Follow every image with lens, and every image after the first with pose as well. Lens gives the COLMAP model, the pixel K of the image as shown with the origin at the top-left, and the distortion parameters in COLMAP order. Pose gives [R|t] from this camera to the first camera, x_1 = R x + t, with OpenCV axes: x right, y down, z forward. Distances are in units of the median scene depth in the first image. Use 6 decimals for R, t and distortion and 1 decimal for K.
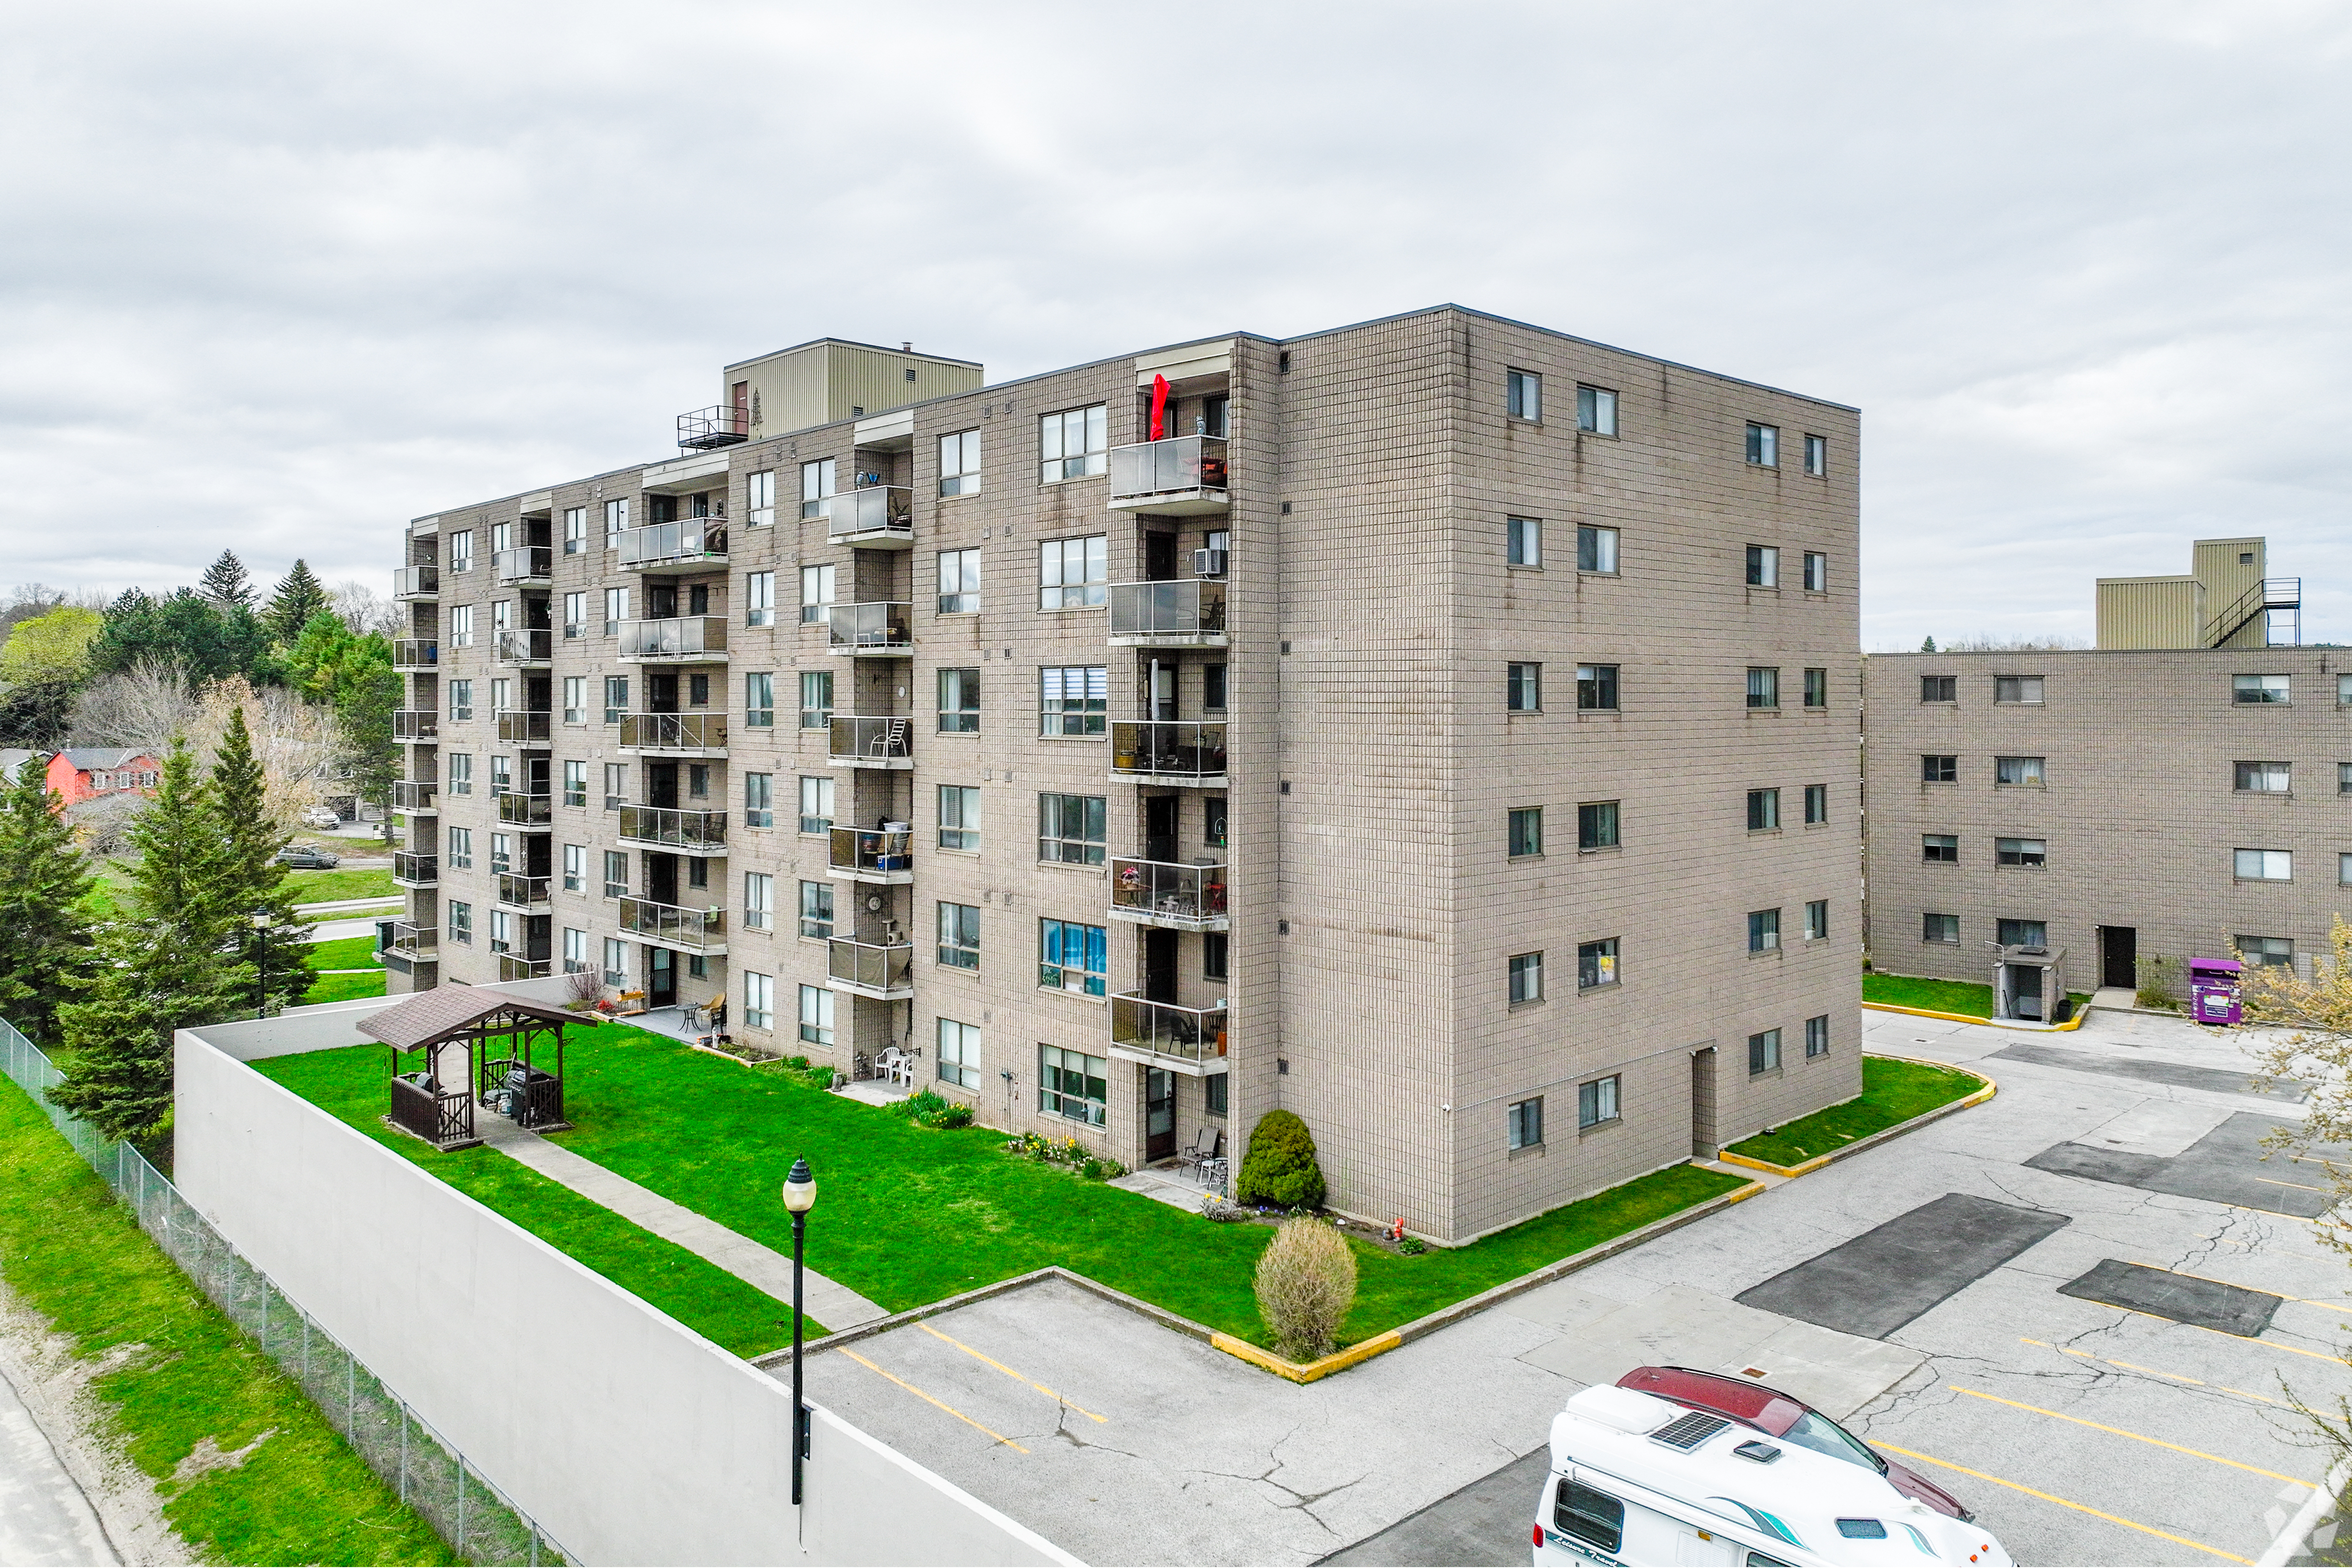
lens RADIAL K [[1637.6, 0, 1188.4], [0, 1637.6, 671.1], [0, 0, 1]] dist [0.001843, 0.008816]
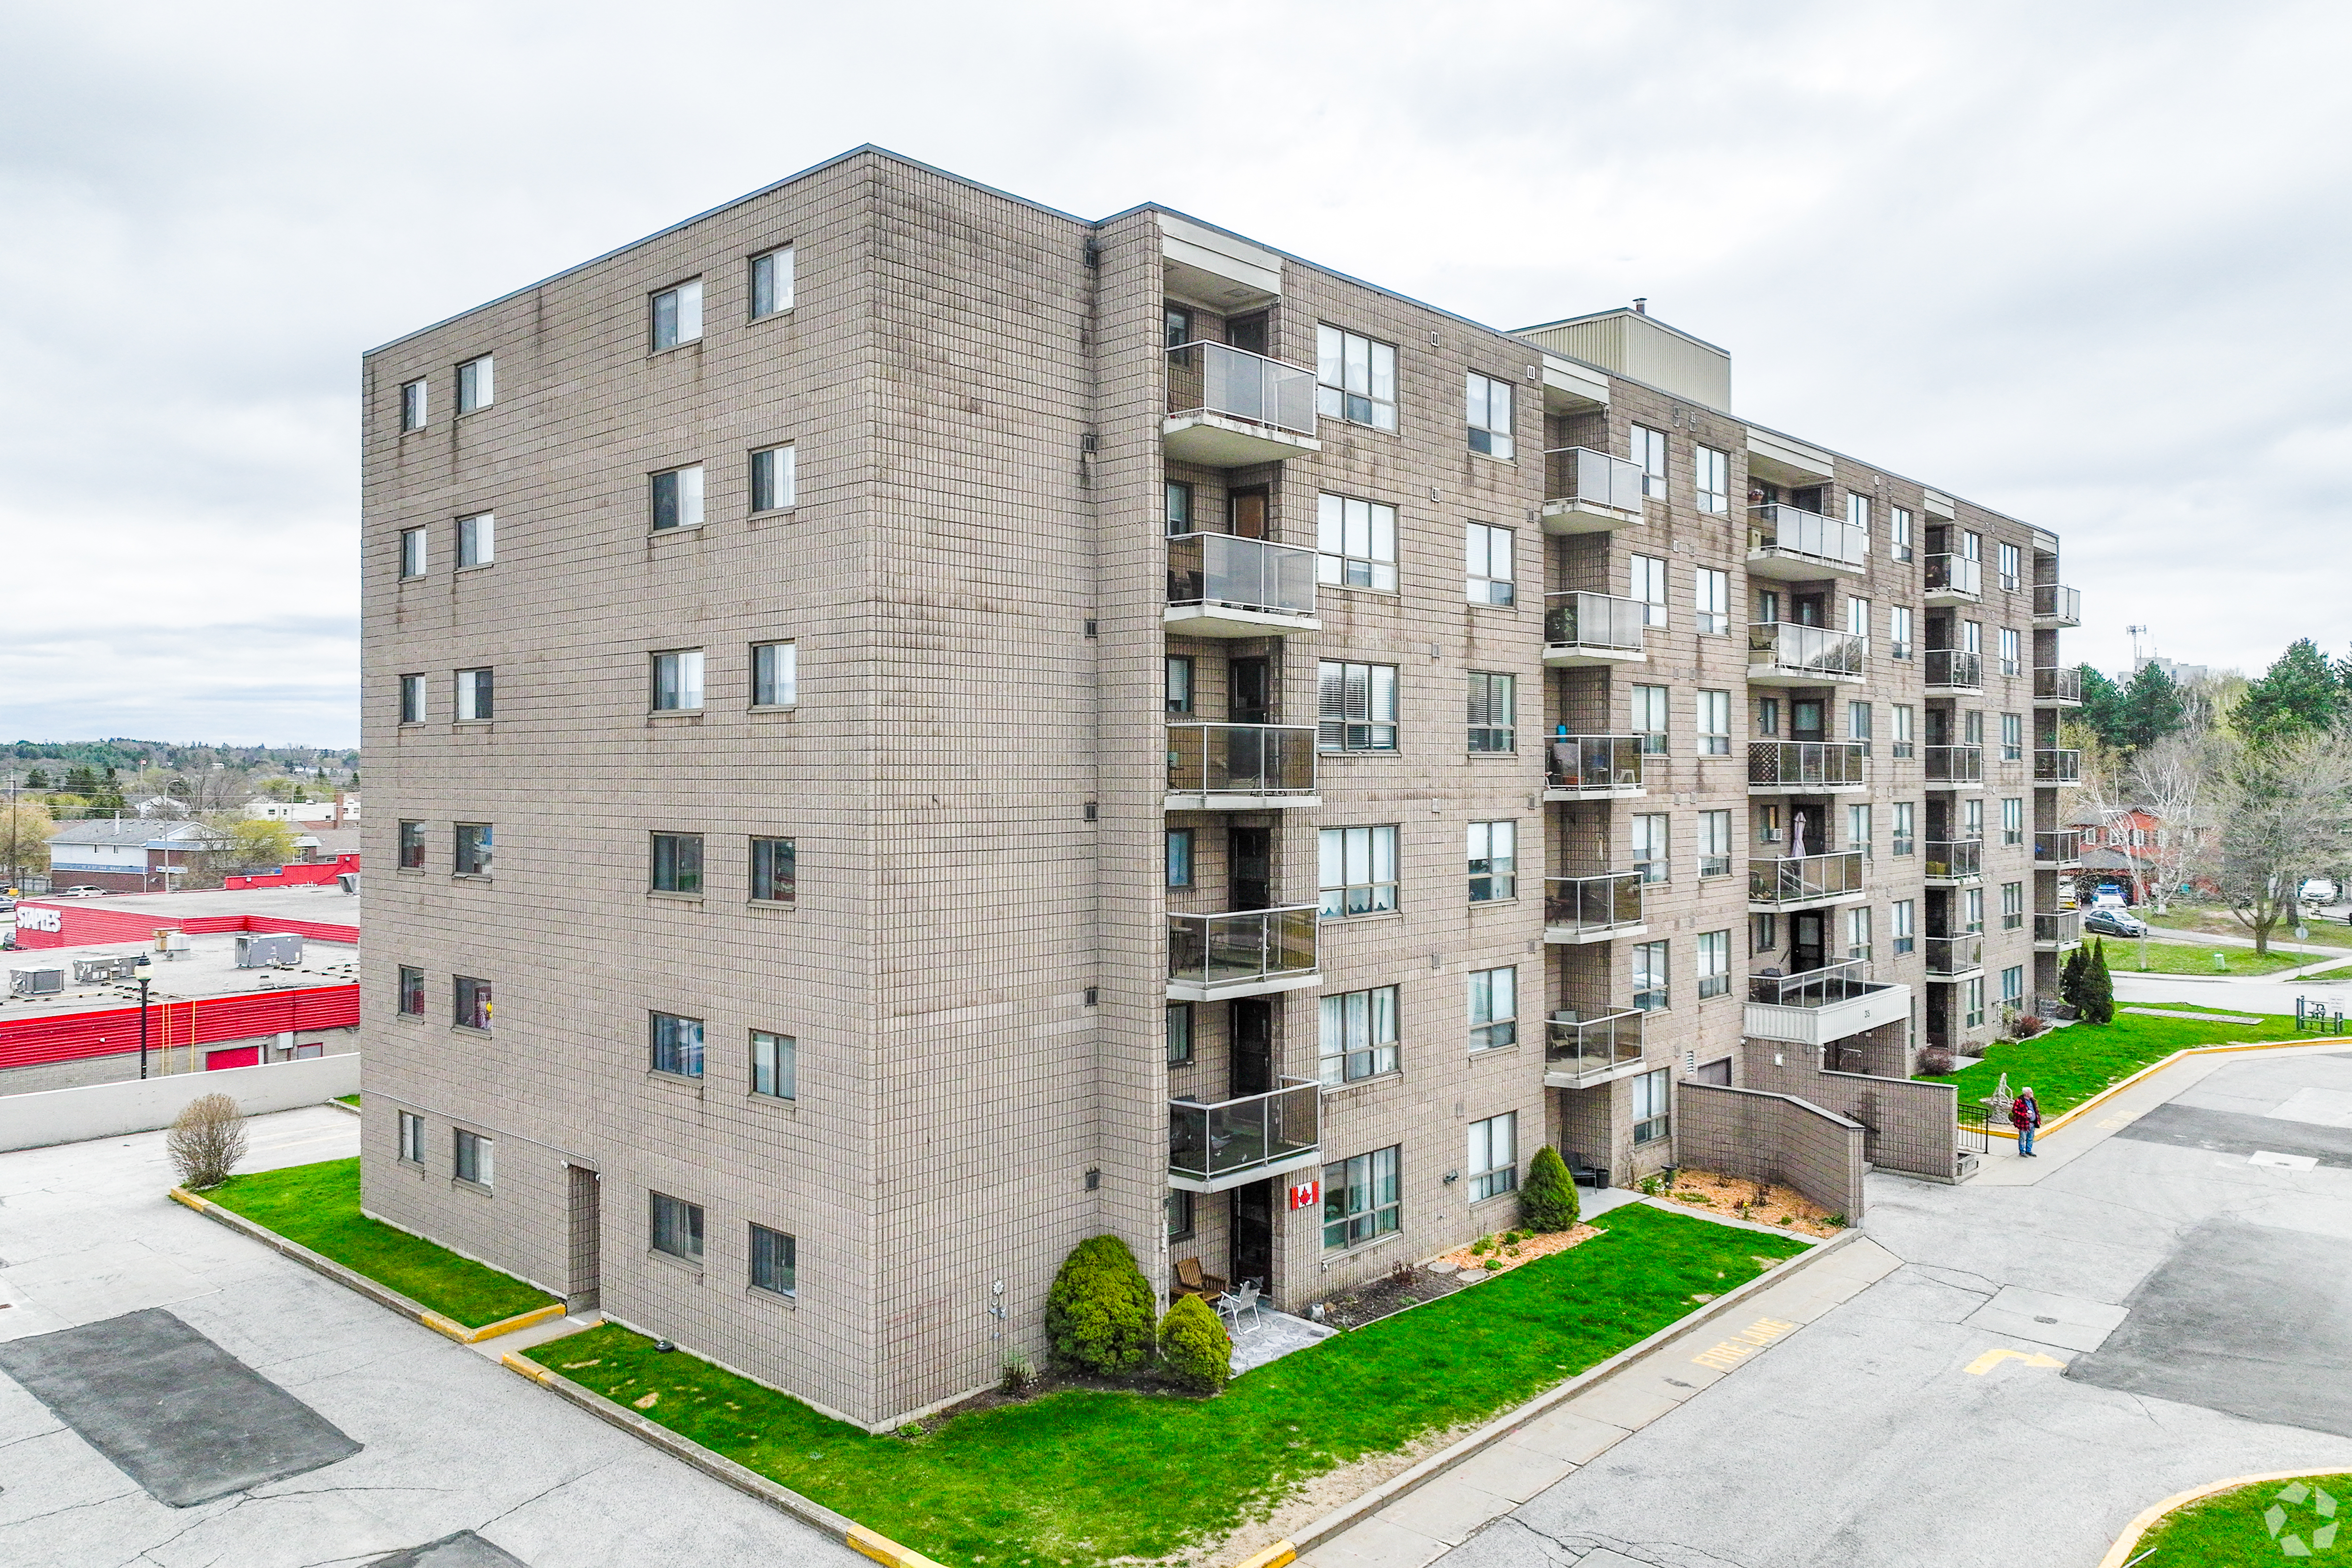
lens RADIAL K [[1637.6, 0, 1184.4], [0, 1637.6, 763.3], [0, 0, 1]] dist [0.001843, 0.008816]
pose [[0.092738, -0.006295, -0.995671, 1.098711], [0.013447, 0.999897, -0.005070, 0.053213], [0.995600, -0.012919, 0.092814, 1.217260]]
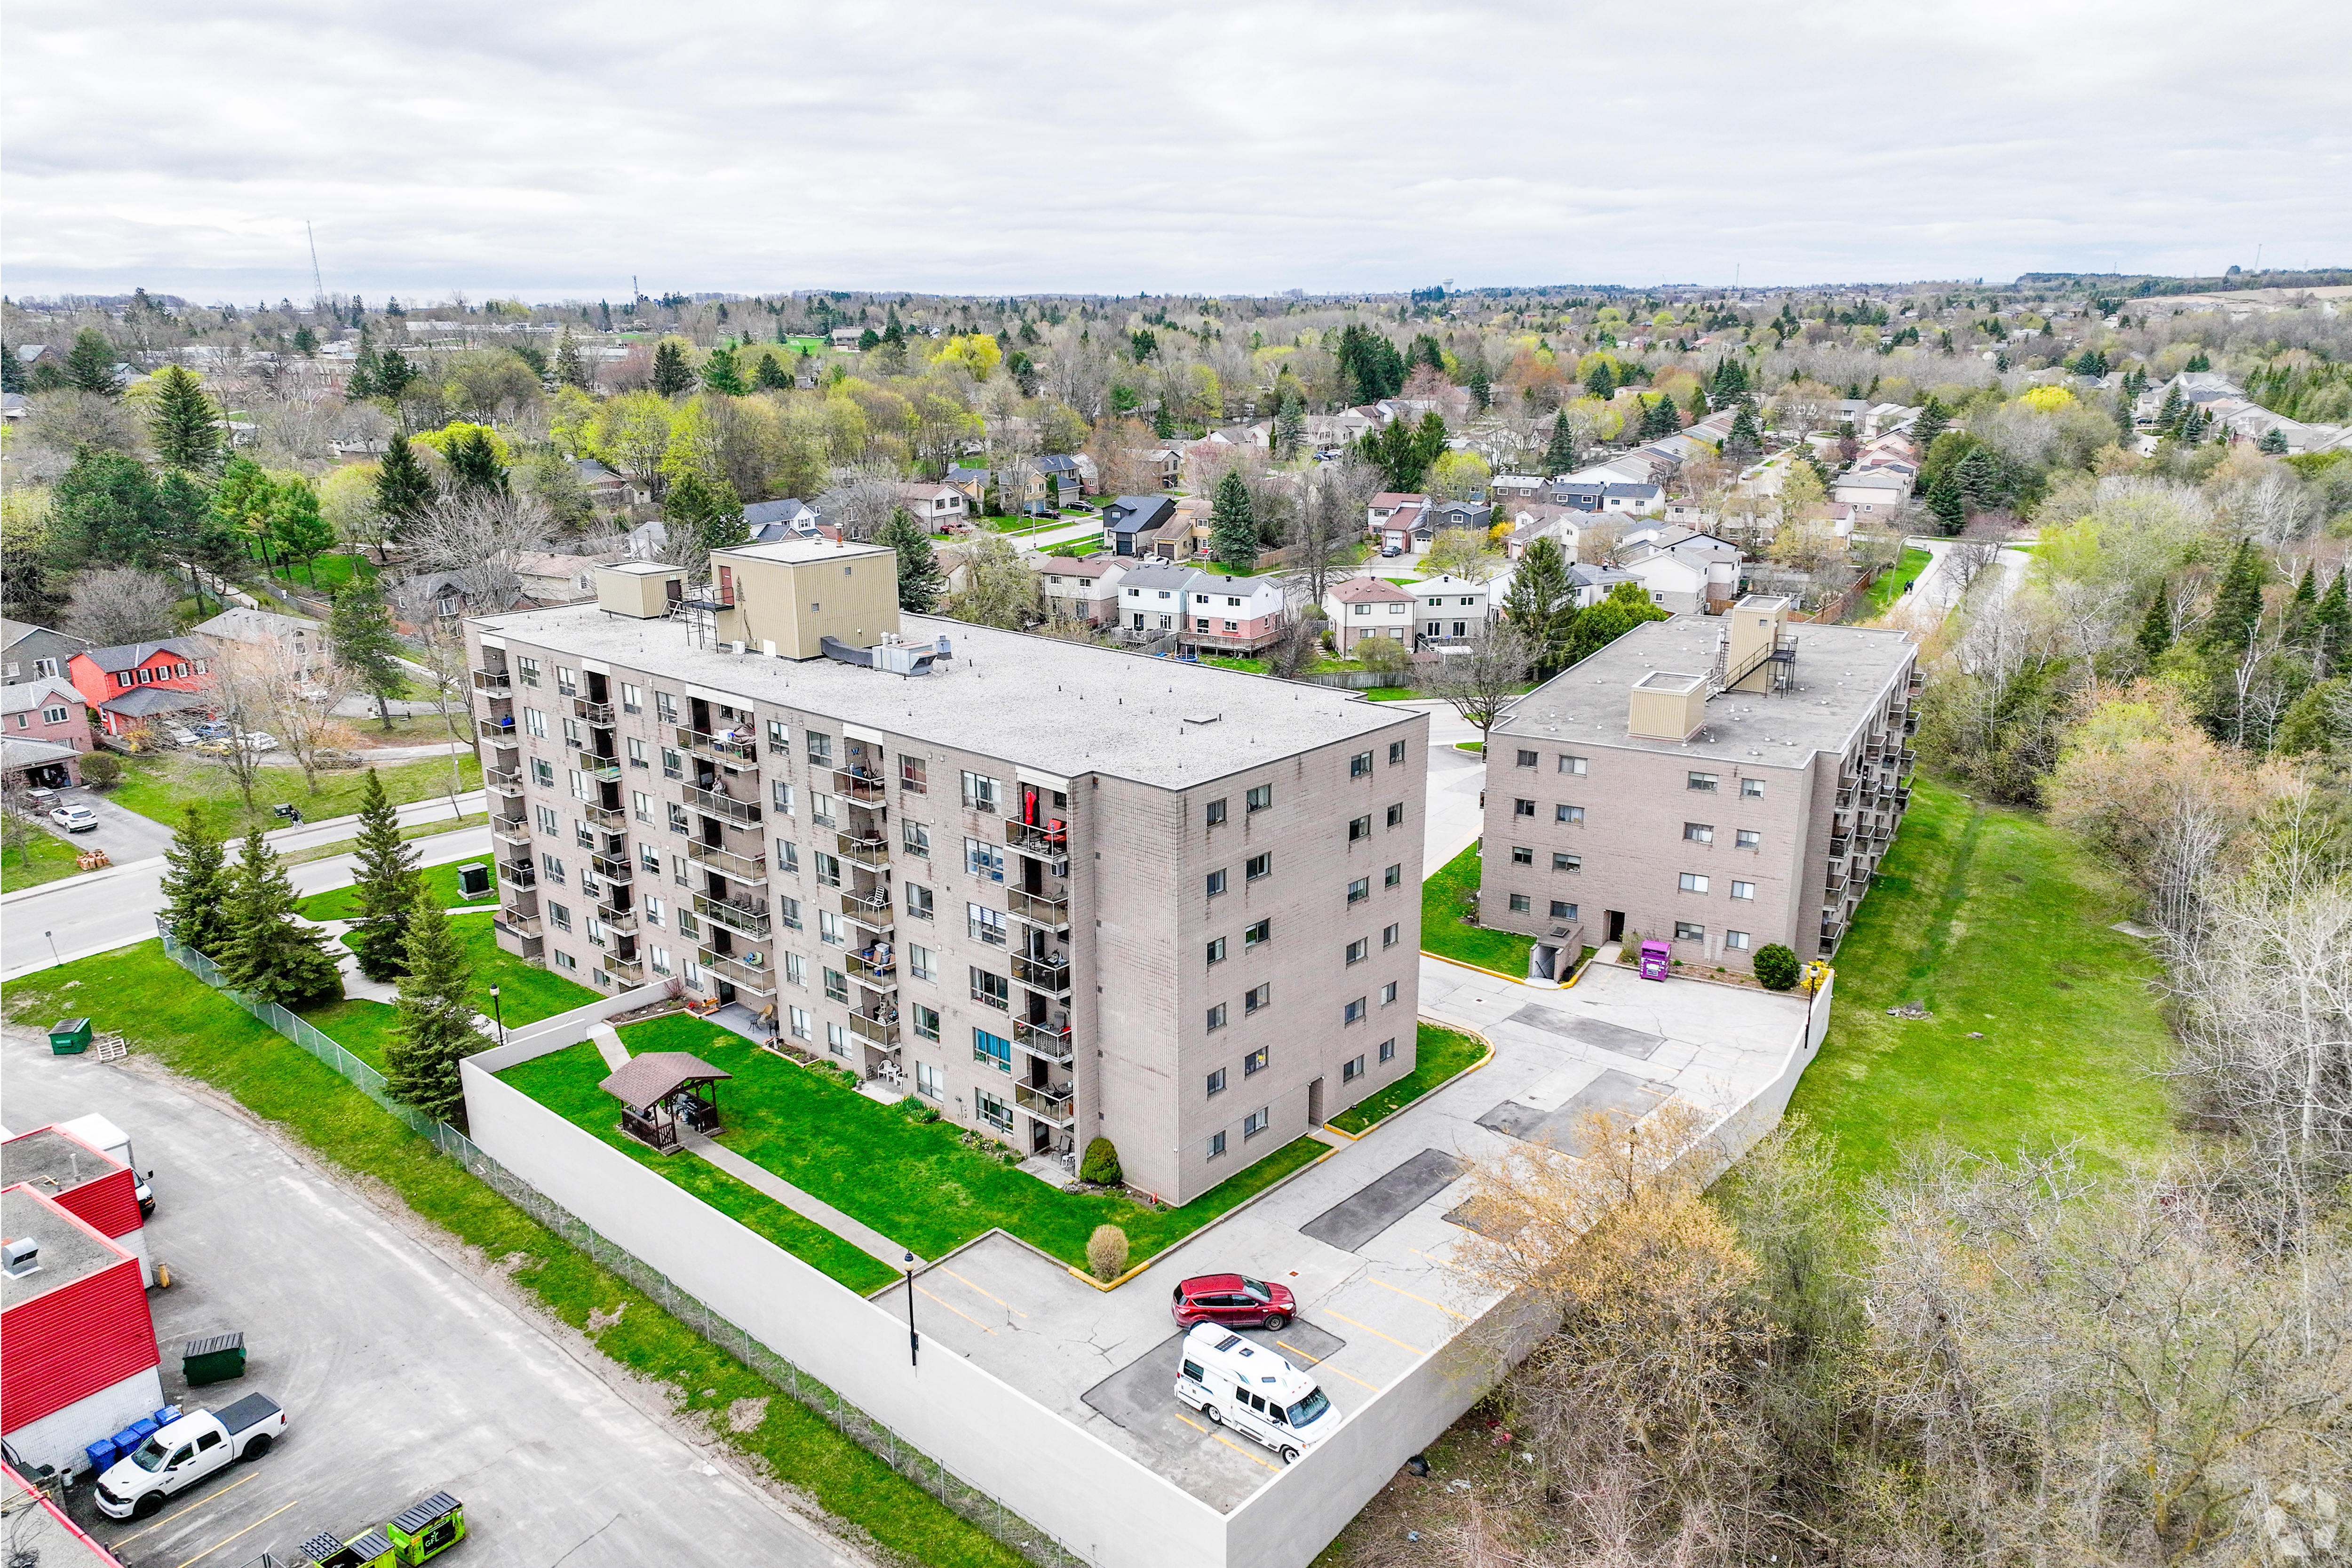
lens RADIAL K [[1637.6, 0, 1187.3], [0, 1637.6, 804.9], [0, 0, 1]] dist [0.001843, 0.008816]
pose [[0.996154, -0.029706, 0.082436, 0.007451], [0.003678, 0.954125, 0.299387, -0.681789], [-0.087548, -0.297932, 0.950564, -0.767974]]
